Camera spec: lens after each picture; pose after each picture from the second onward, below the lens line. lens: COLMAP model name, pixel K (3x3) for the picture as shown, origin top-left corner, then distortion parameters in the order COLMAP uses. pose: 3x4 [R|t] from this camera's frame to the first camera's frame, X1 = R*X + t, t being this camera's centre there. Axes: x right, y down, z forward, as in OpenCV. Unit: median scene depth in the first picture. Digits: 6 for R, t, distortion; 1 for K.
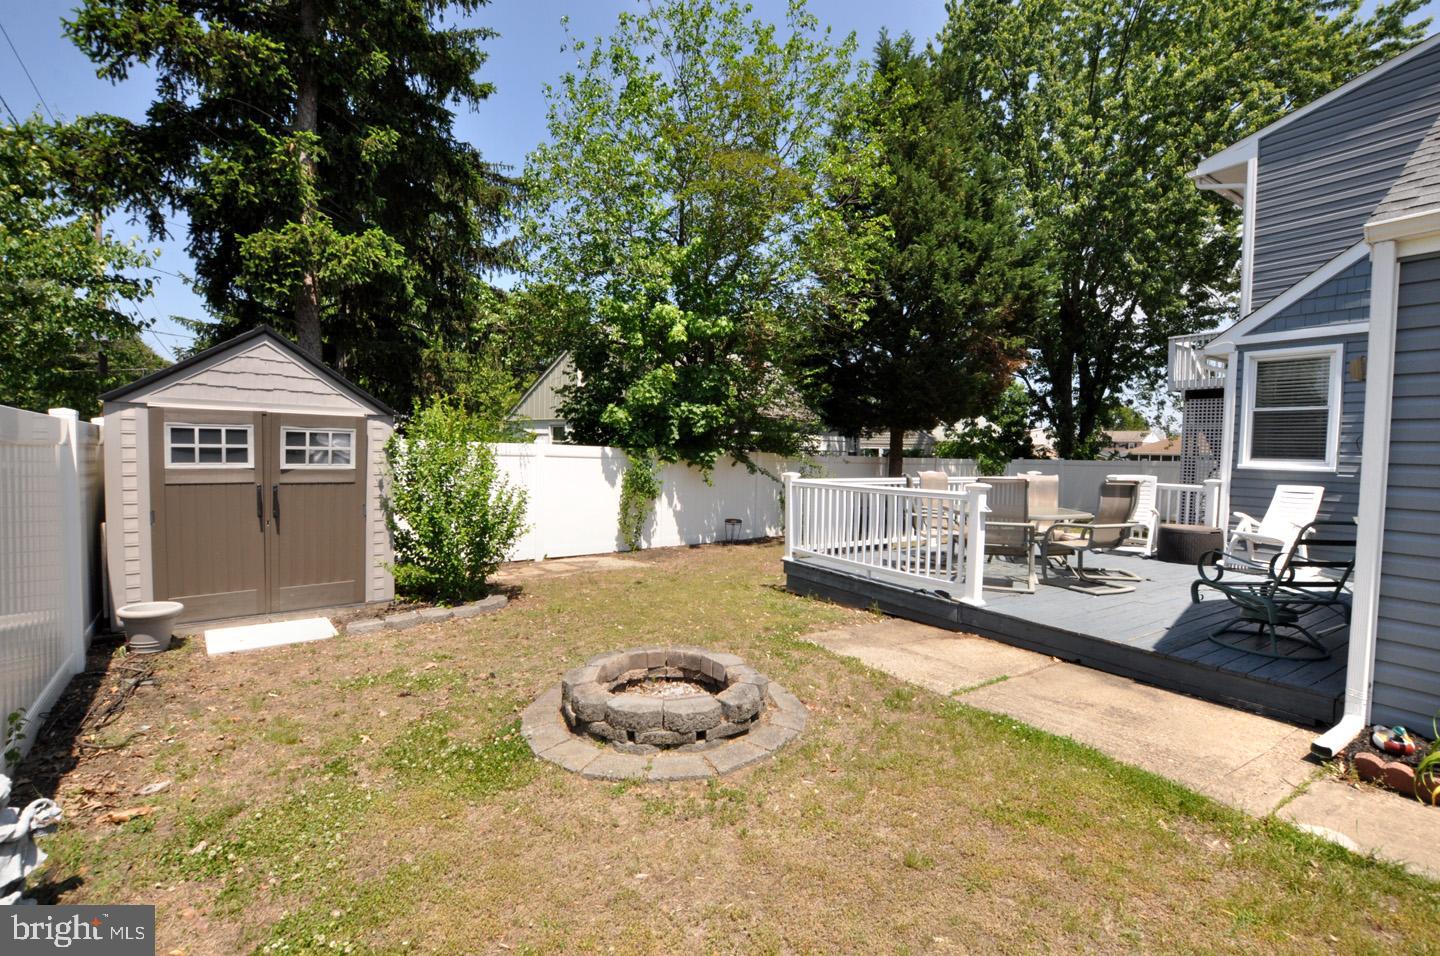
lens RADIAL K [[633.7, 0, 728.3], [0, 633.7, 475.3], [0, 0, 1]] dist [-0.034722, 0.006561]
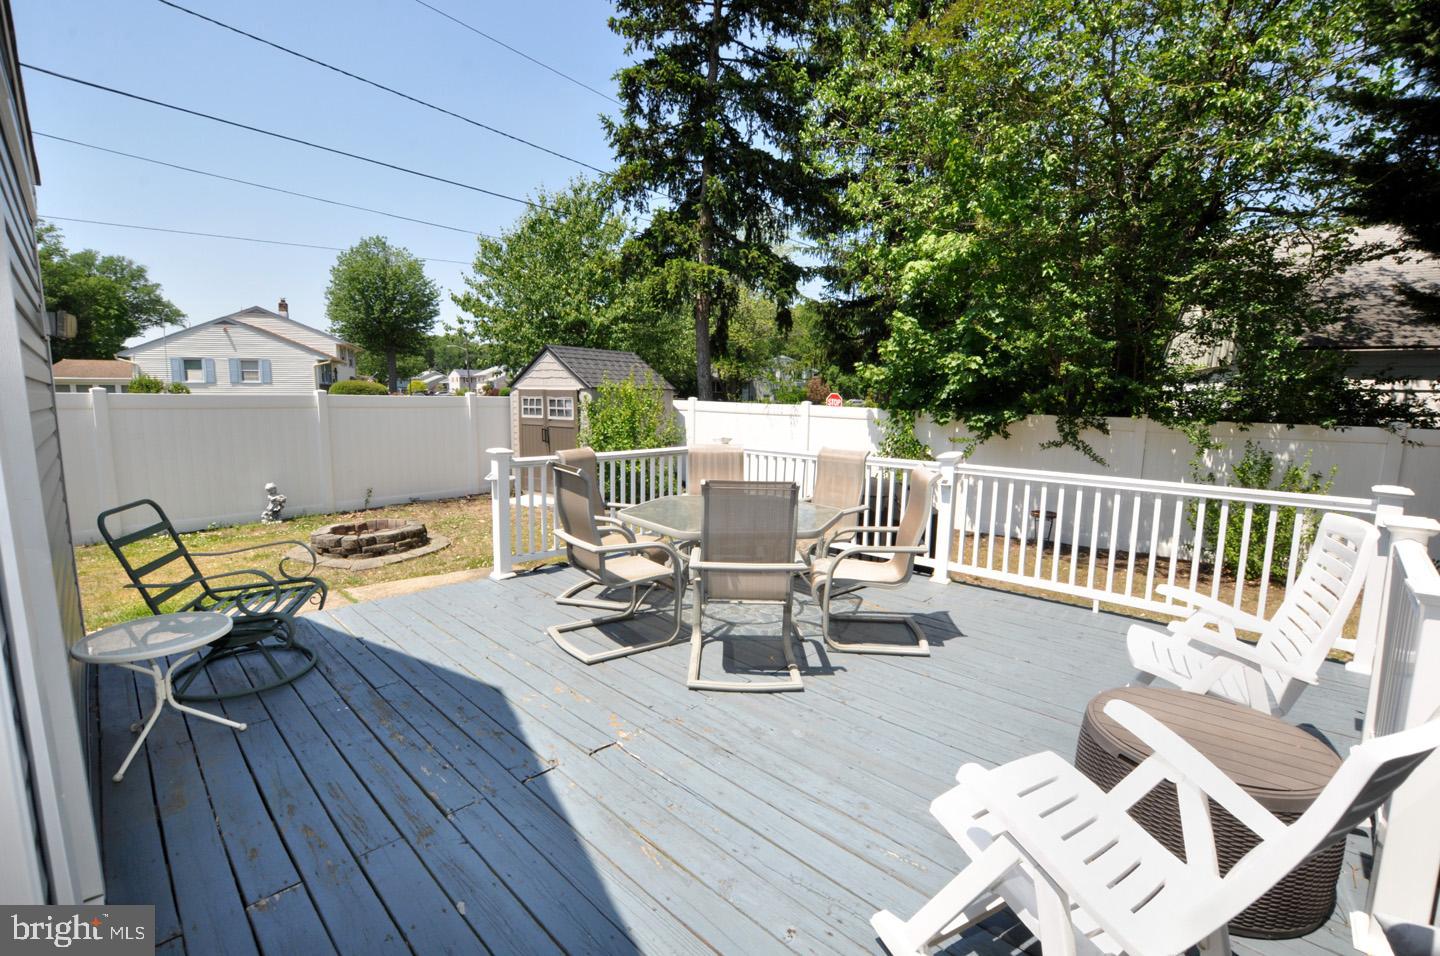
lens RADIAL K [[633.7, 0, 719.8], [0, 633.7, 480.0], [0, 0, 1]] dist [-0.034722, 0.006561]
pose [[0.226356, 0.112852, -0.967485, 1.011832], [-0.042914, 0.993457, 0.105842, -0.039609], [0.973099, 0.017561, 0.229717, 0.814024]]
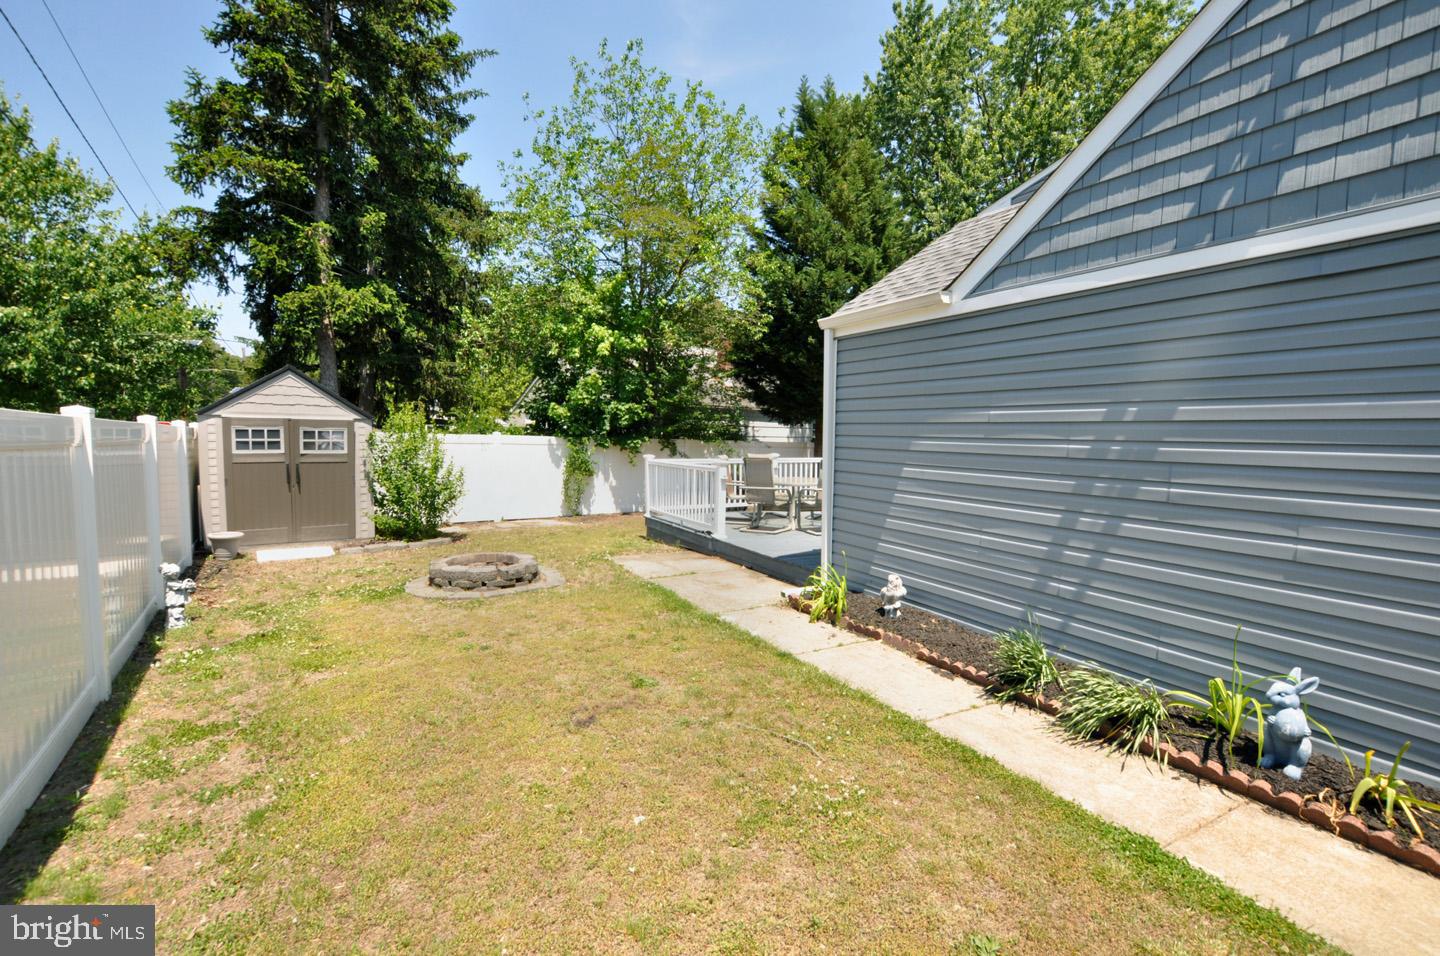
lens RADIAL K [[633.7, 0, 726.2], [0, 633.7, 474.0], [0, 0, 1]] dist [-0.034722, 0.006561]
pose [[0.997674, -0.002093, -0.068135, 0.375841], [0.003520, 0.999777, 0.020833, 0.009874], [0.068076, -0.021024, 0.997459, -0.411620]]
